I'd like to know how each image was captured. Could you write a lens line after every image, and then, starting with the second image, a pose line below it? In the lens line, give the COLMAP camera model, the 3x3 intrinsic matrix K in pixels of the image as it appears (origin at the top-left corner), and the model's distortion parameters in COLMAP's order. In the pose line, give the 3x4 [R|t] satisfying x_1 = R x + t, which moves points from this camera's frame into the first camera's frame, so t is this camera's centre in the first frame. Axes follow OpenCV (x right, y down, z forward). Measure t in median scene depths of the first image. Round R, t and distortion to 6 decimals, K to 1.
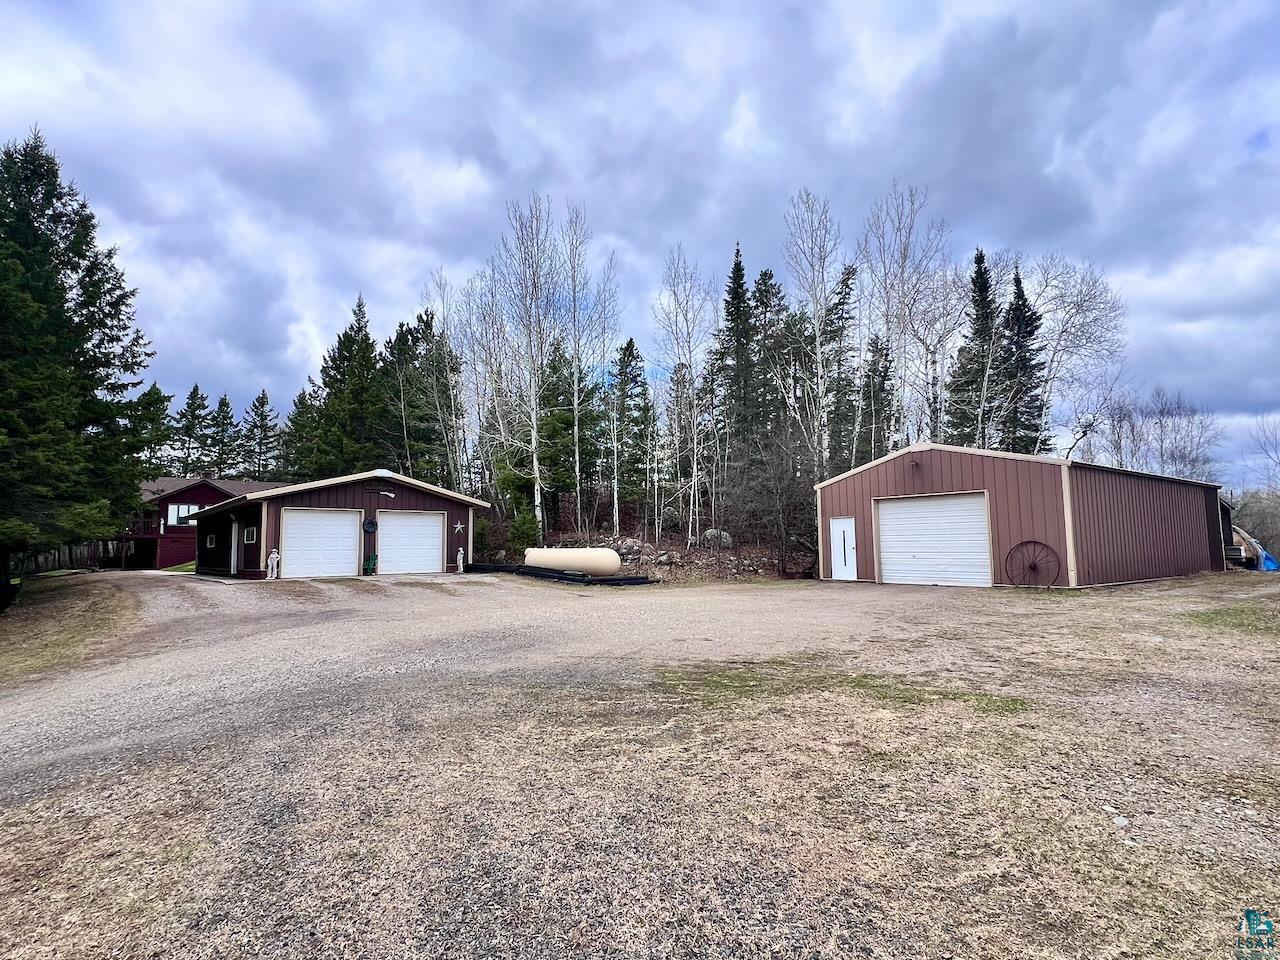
lens RADIAL K [[682.1, 0, 638.4], [0, 682.1, 479.6], [0, 0, 1]] dist [0.005045, 0.000449]
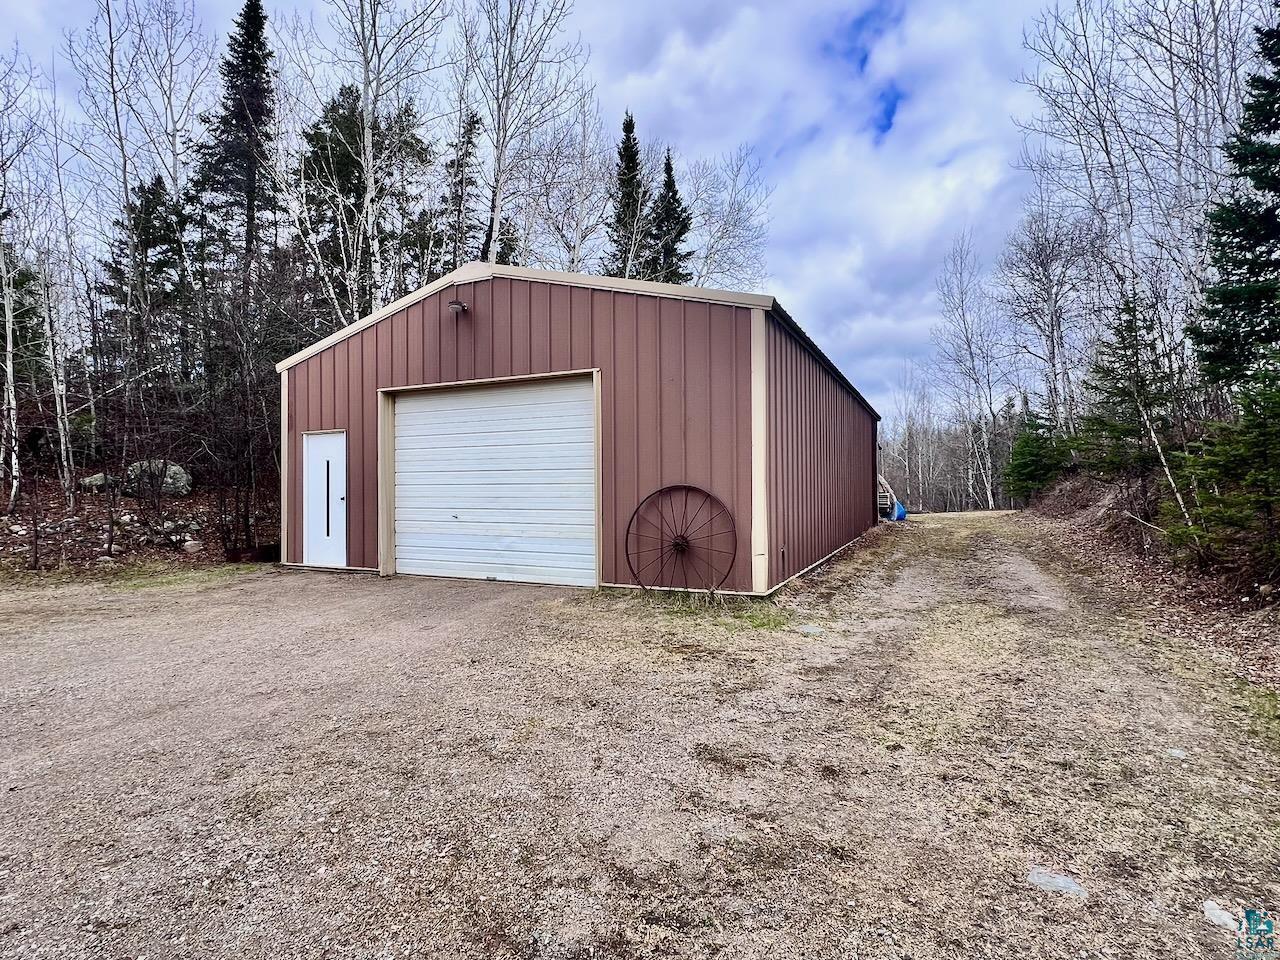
lens RADIAL K [[632.2, 0, 638.8], [0, 632.2, 479.0], [0, 0, 1]] dist [-0.000056, -0.000039]
pose [[0.885164, 0.010902, 0.465152, 0.300150], [-0.049547, 0.996250, 0.070935, 0.047933], [-0.462634, -0.085836, 0.882384, 0.541897]]
